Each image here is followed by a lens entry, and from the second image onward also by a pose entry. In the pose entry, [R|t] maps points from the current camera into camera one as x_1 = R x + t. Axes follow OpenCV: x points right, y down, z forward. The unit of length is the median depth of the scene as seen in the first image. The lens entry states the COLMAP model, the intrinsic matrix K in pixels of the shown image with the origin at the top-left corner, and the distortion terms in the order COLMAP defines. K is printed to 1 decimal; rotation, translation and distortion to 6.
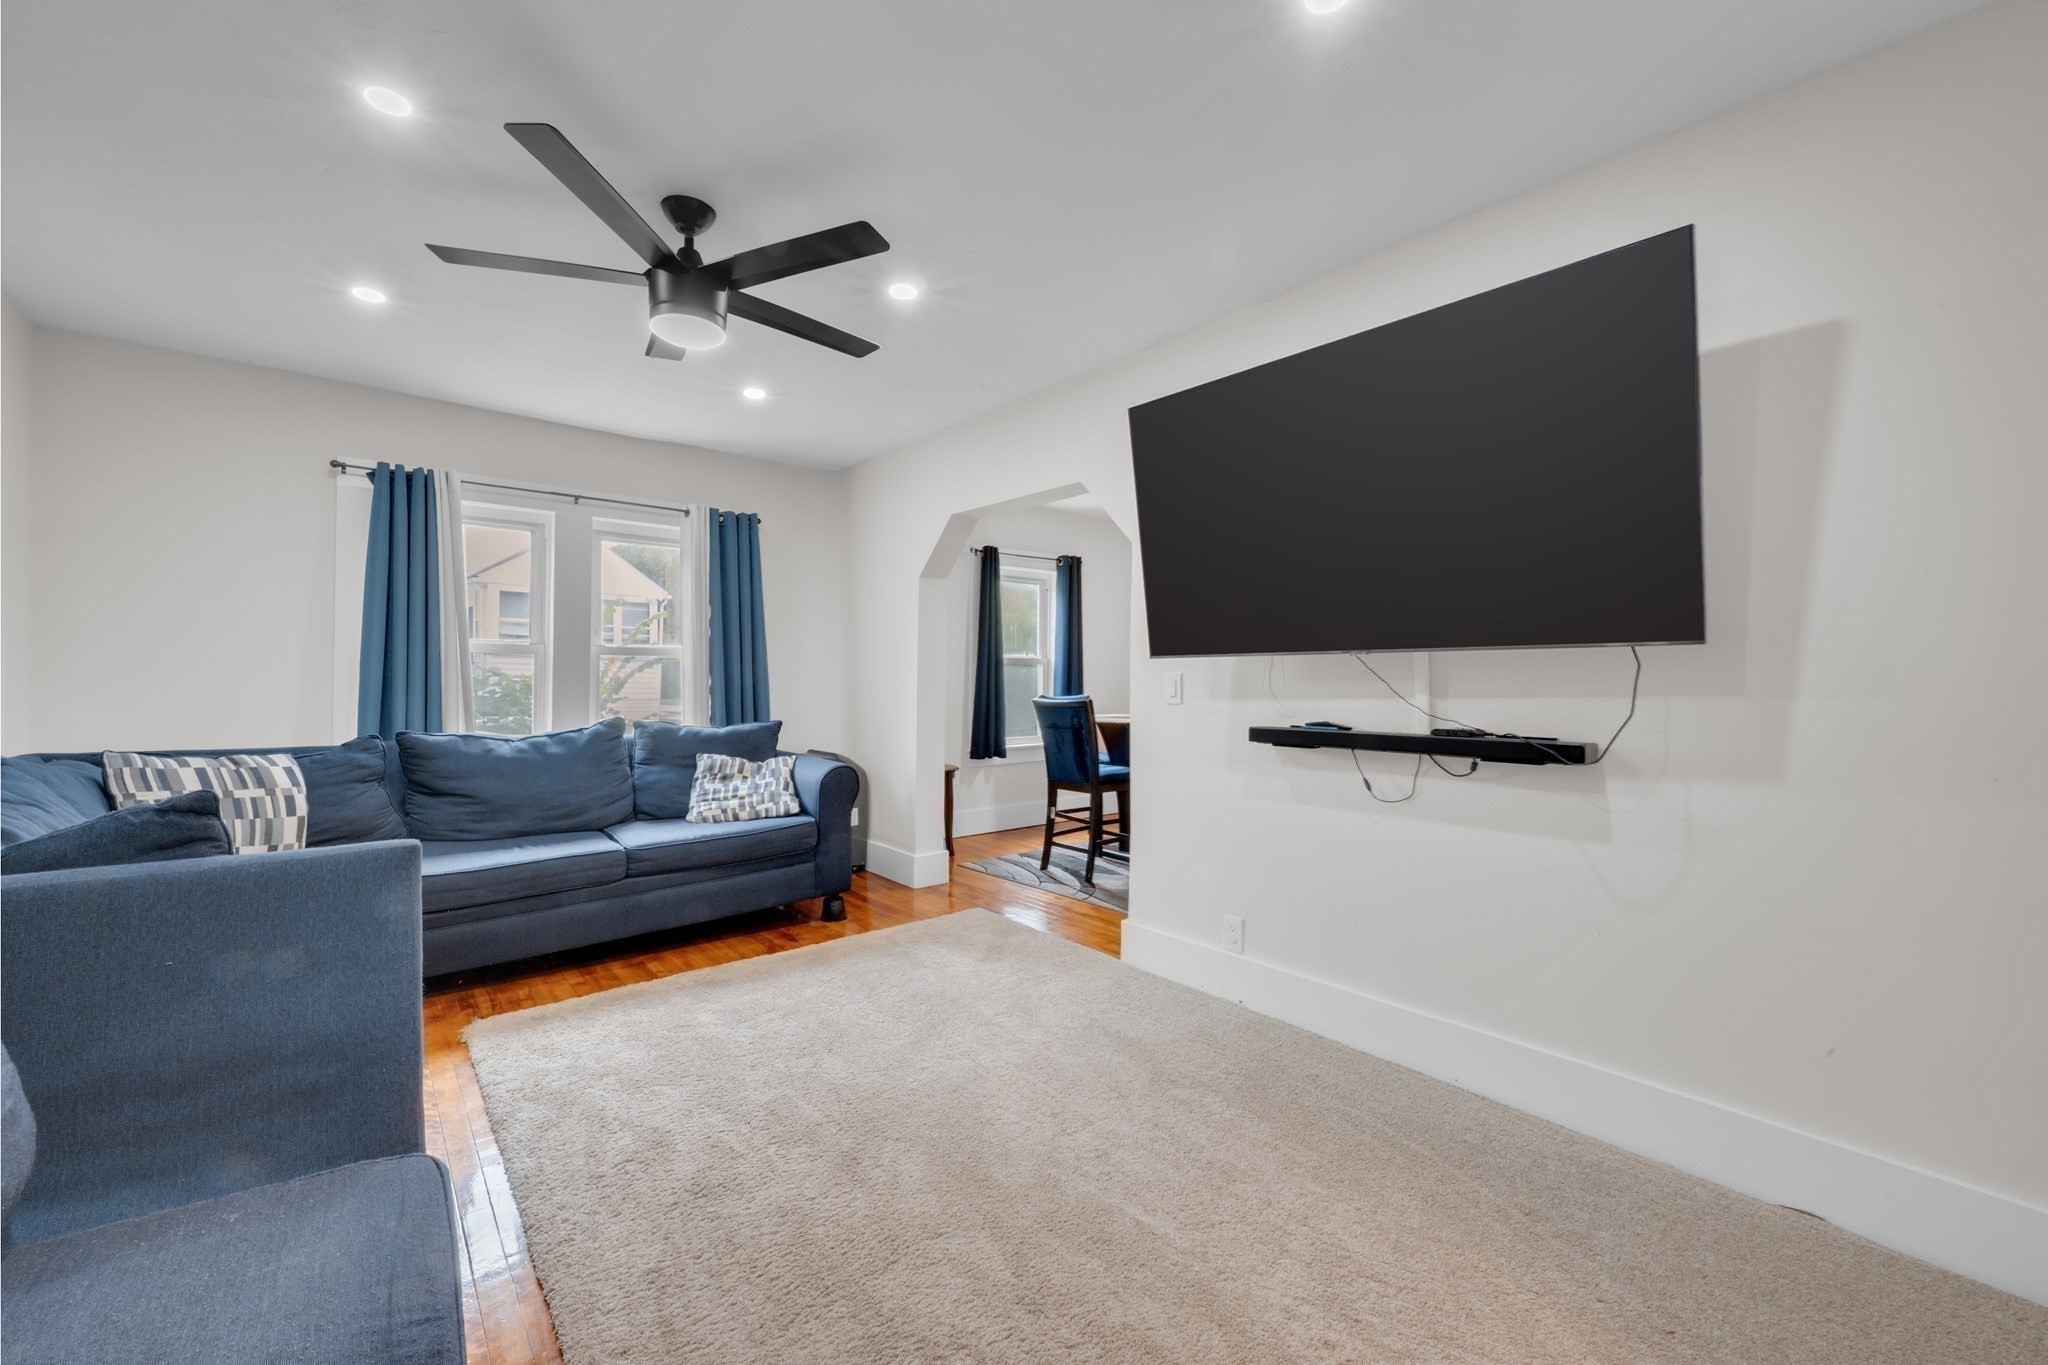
lens RADIAL K [[810.6, 0, 1024.5], [0, 810.6, 676.8], [0, 0, 1]] dist [-0.000793, -0.000053]
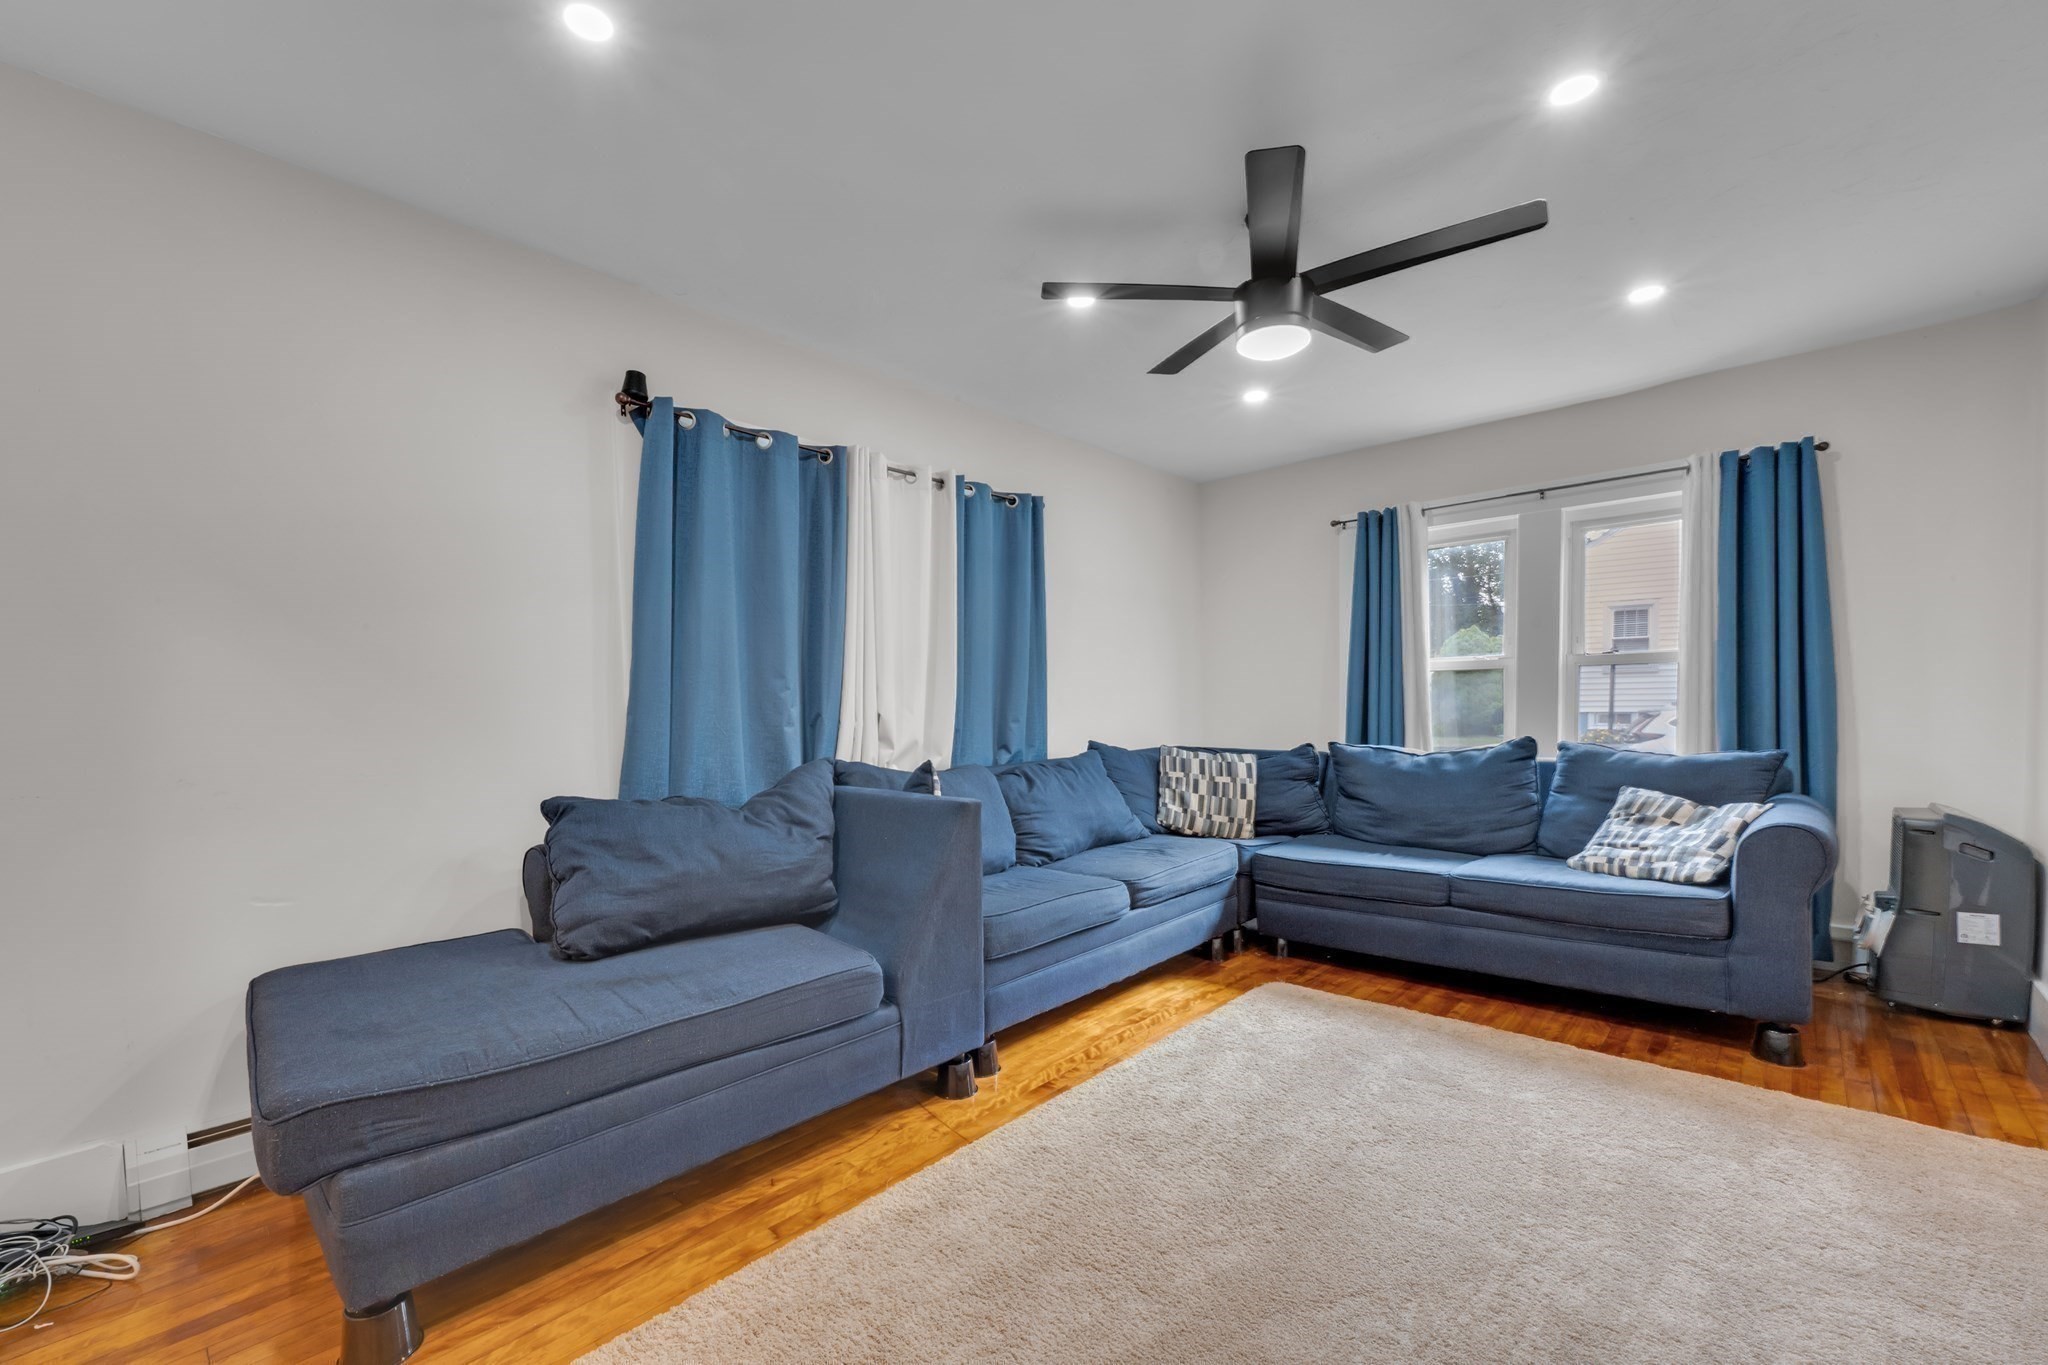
lens RADIAL K [[830.8, 0, 1003.7], [0, 830.8, 754.7], [0, 0, 1]] dist [-0.000330, -0.000045]
pose [[0.123137, 0.054132, -0.990912, 0.370390], [0.022998, 0.998087, 0.057382, 0.004541], [0.992123, -0.029855, 0.121657, 0.347731]]
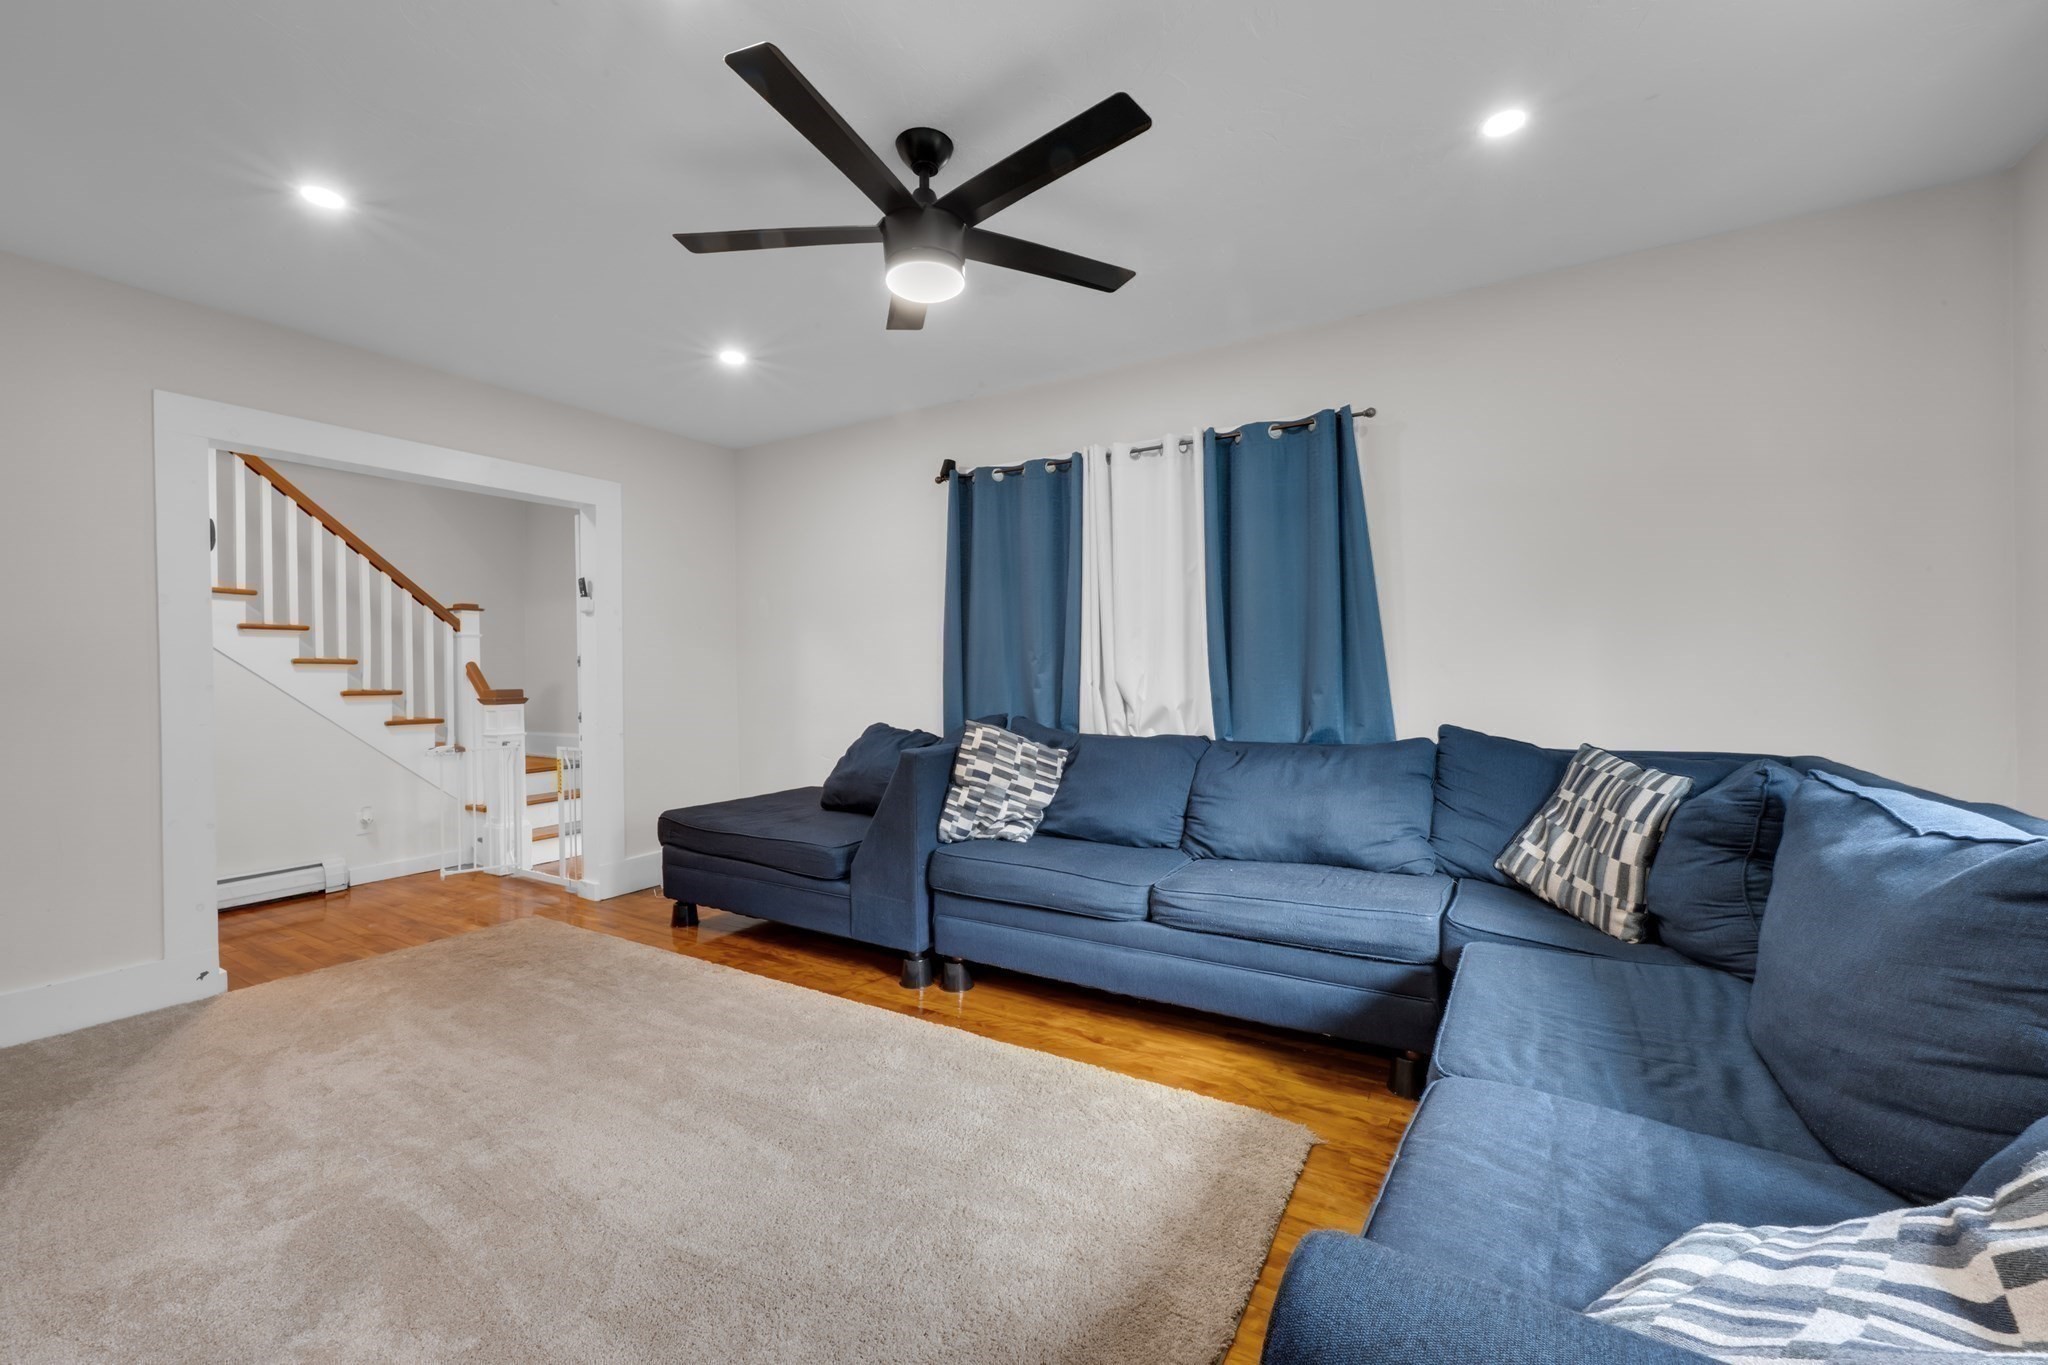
lens RADIAL K [[812.5, 0, 1009.9], [0, 812.5, 681.0], [0, 0, 1]] dist [0.000468, 0.000280]
pose [[-0.945789, 0.008022, -0.324682, -0.138911], [0.008253, 0.999966, 0.000668, 0.008719], [0.324676, -0.002048, -0.945823, 1.239110]]
